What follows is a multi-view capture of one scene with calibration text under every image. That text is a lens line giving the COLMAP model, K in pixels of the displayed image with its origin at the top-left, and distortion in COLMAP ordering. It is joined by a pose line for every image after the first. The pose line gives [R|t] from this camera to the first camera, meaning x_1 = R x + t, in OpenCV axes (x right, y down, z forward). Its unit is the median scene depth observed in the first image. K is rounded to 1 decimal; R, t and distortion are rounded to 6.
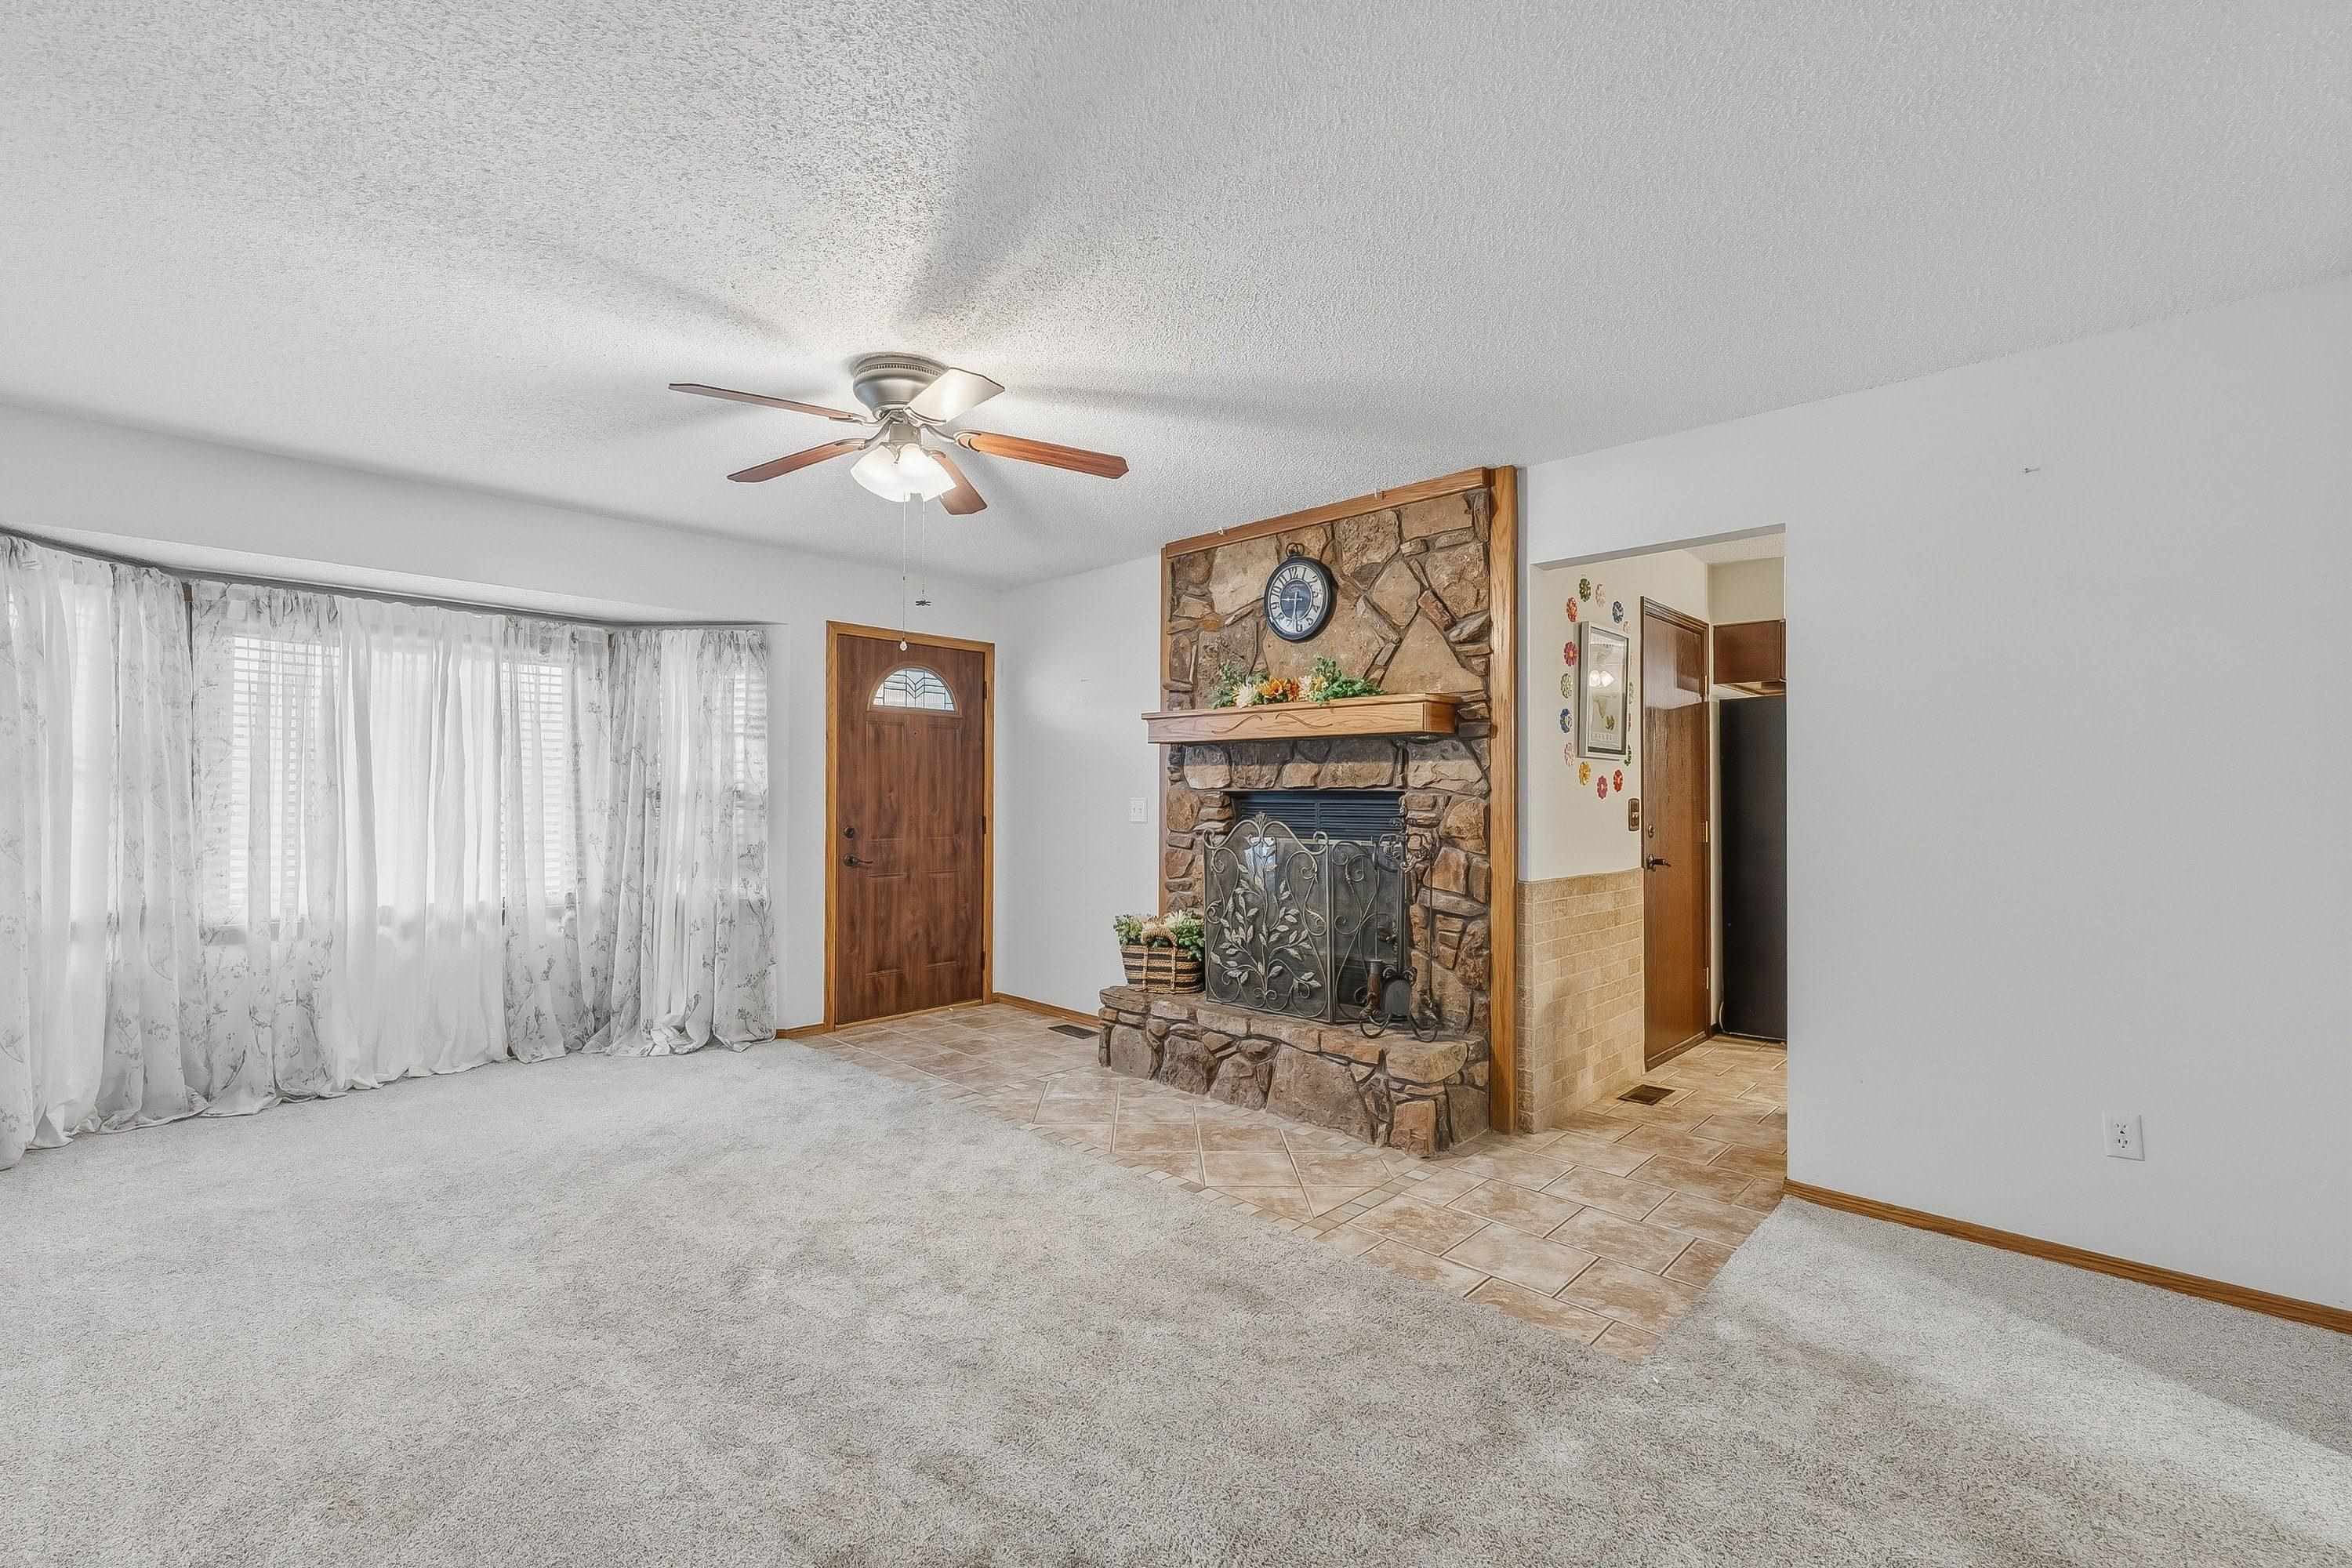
lens RADIAL K [[1005.0, 0, 1183.8], [0, 1005.0, 789.2], [0, 0, 1]] dist [-0.000611, -0.000241]
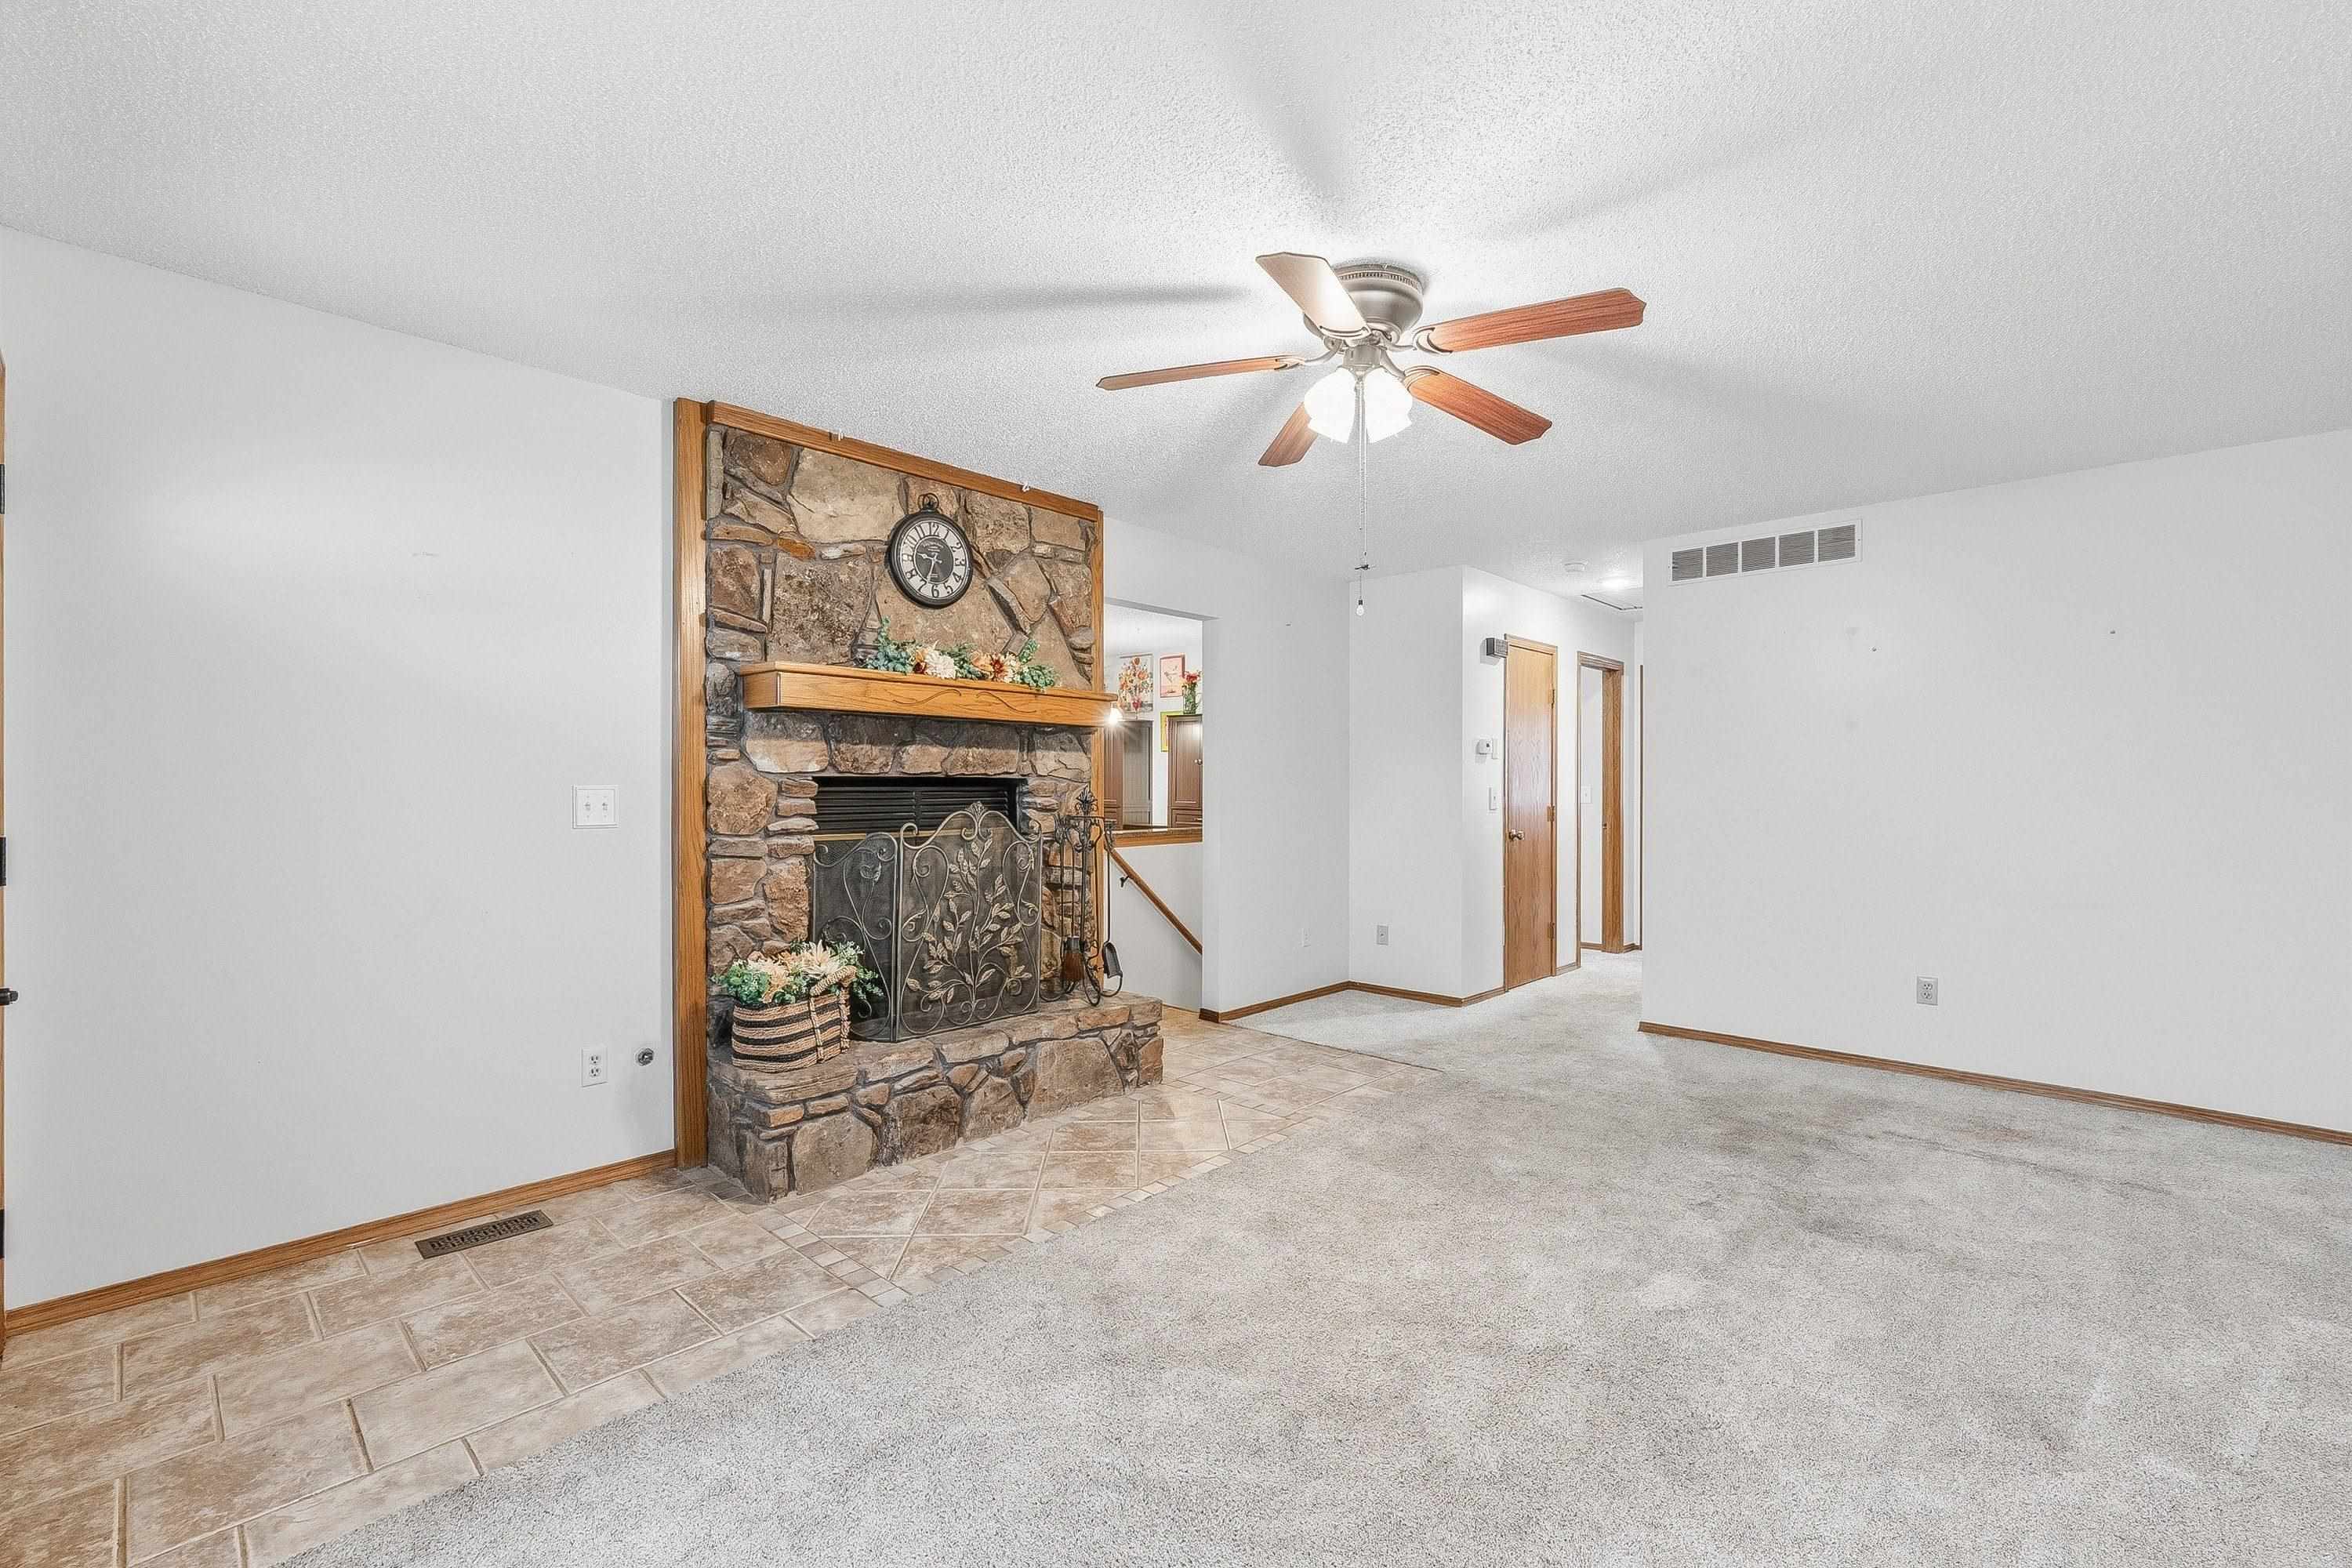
lens RADIAL K [[1005.0, 0, 1174.0], [0, 1005.0, 785.6], [0, 0, 1]] dist [-0.000611, -0.000241]
pose [[-0.011544, -0.005177, 0.999920, -0.781343], [-0.011316, 0.999923, 0.005047, 0.002352], [-0.999869, -0.011257, -0.011602, 0.805118]]
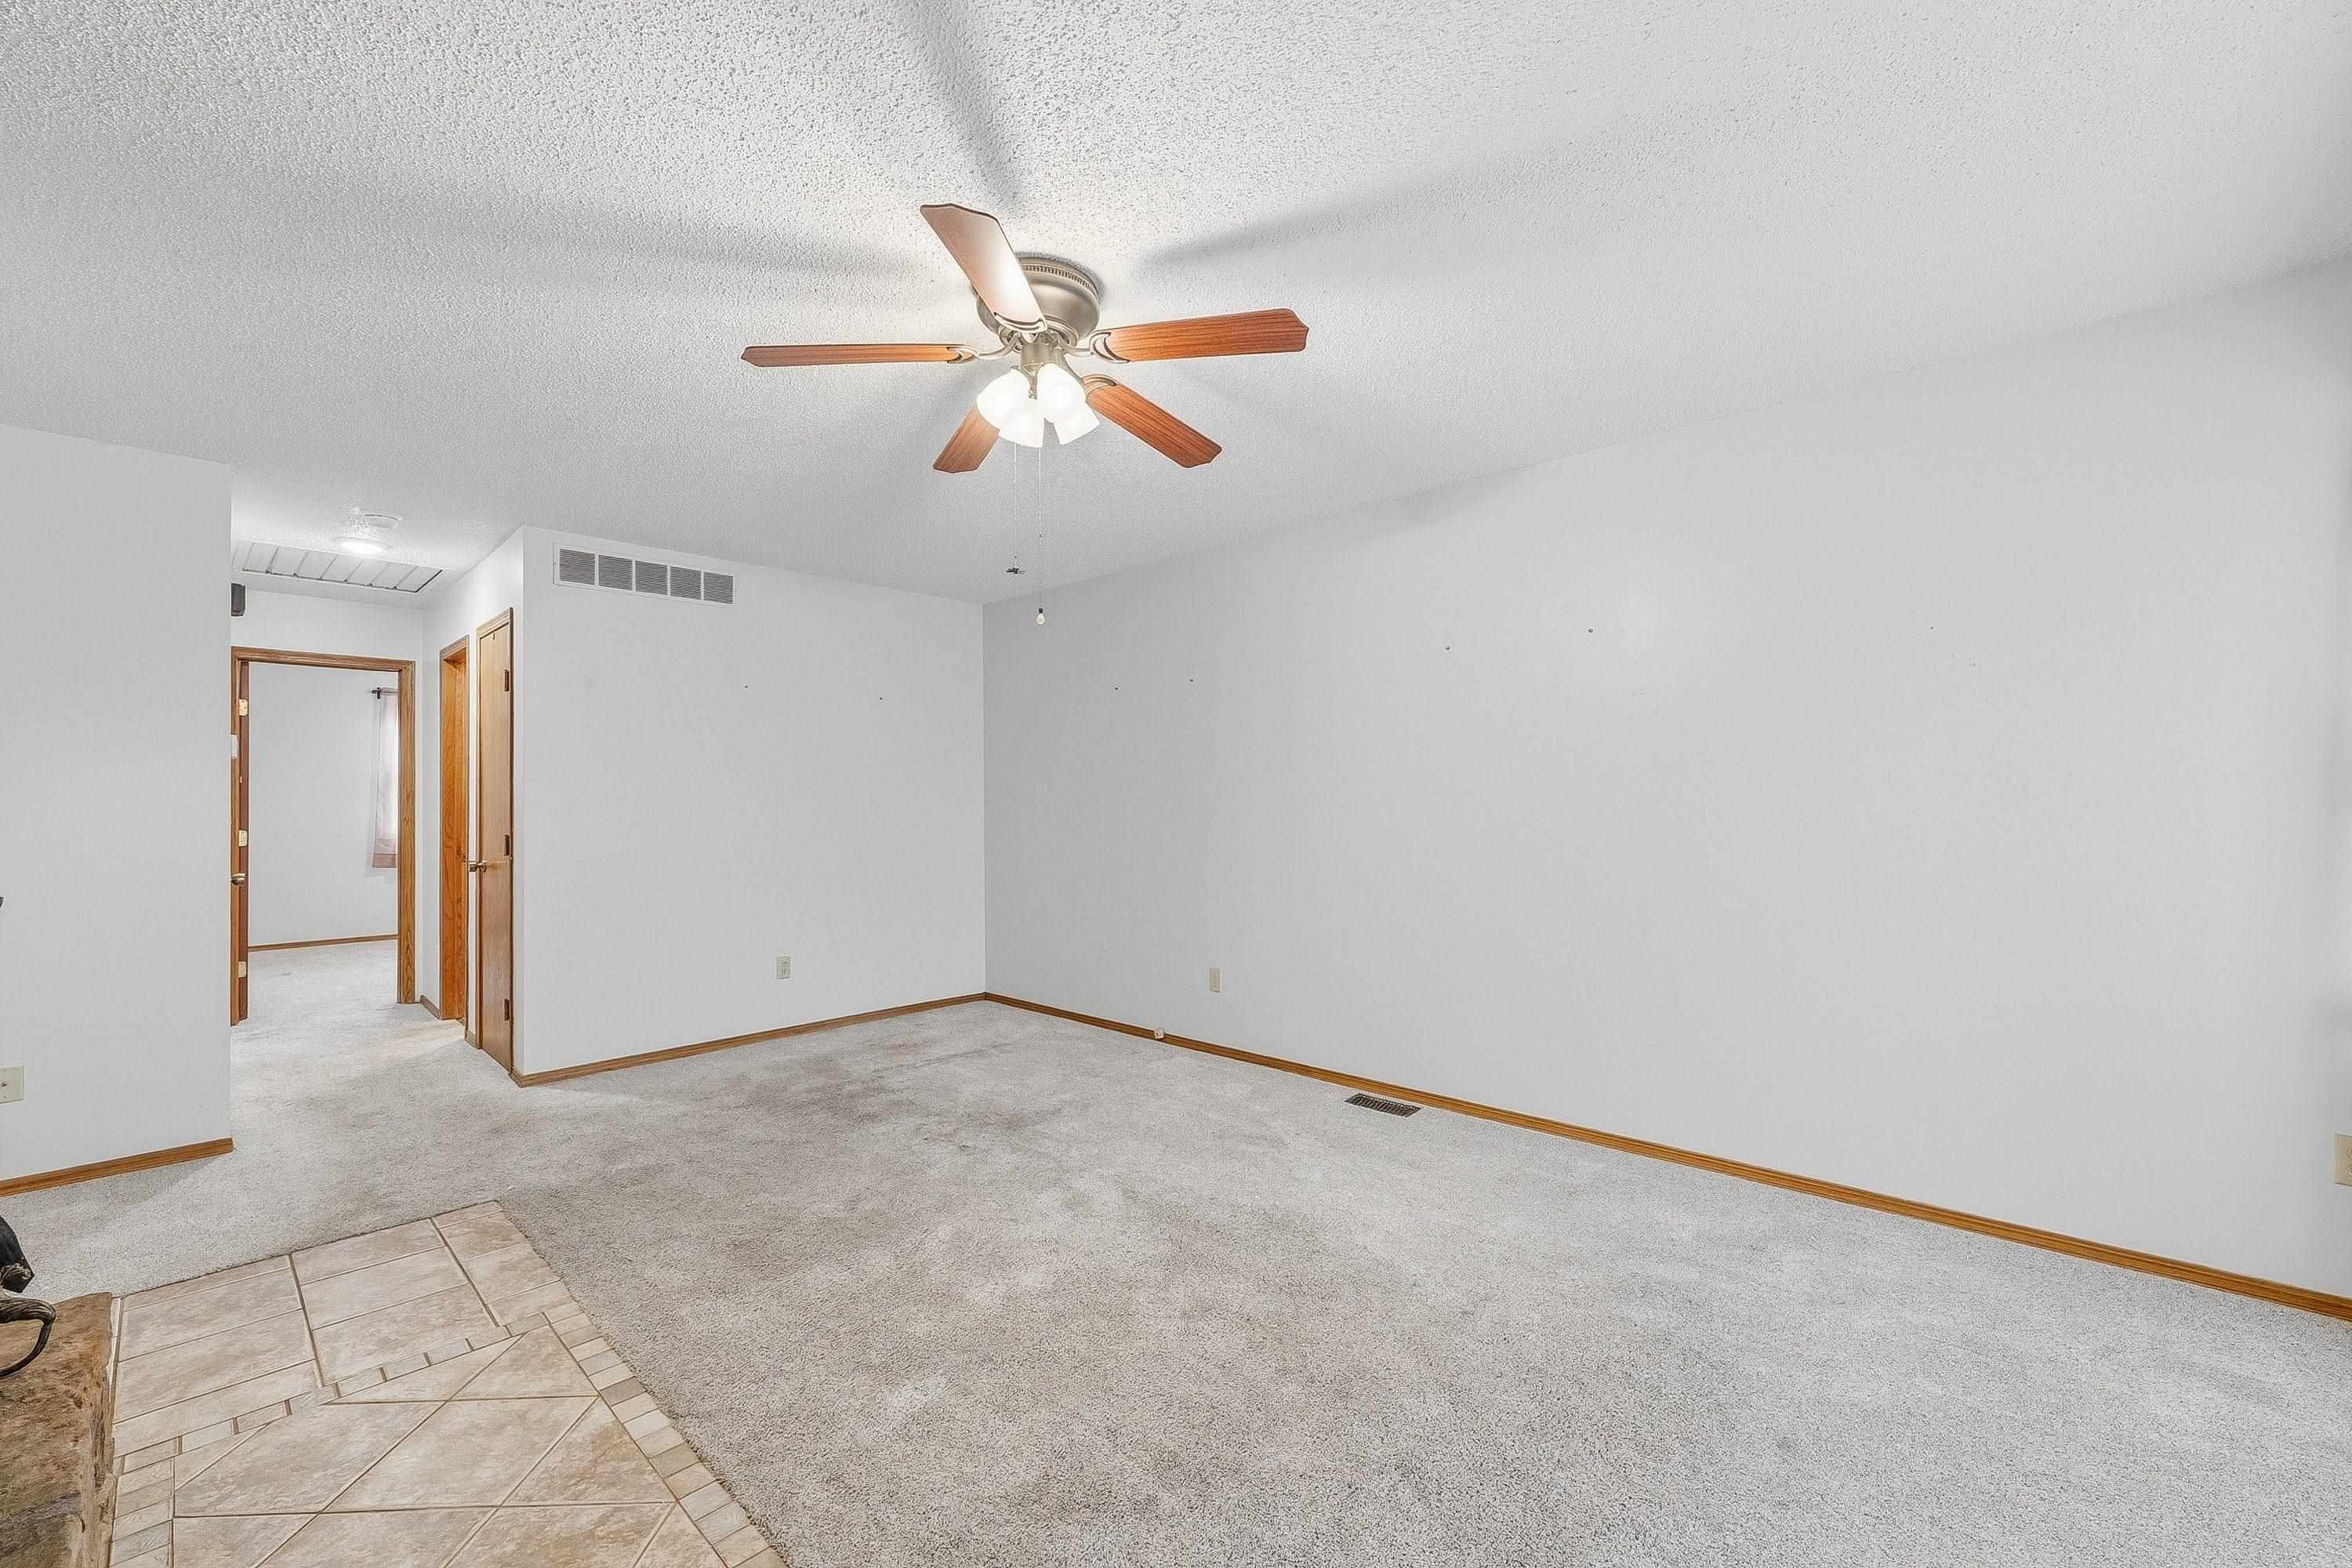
lens RADIAL K [[941.7, 0, 1189.3], [0, 941.7, 789.5], [0, 0, 1]] dist [-0.001693, -0.000316]
pose [[-0.999806, 0.000314, -0.019680, -0.265720], [0.000703, 0.999805, -0.019731, 0.006619], [0.019670, -0.019741, -0.999612, 1.223096]]
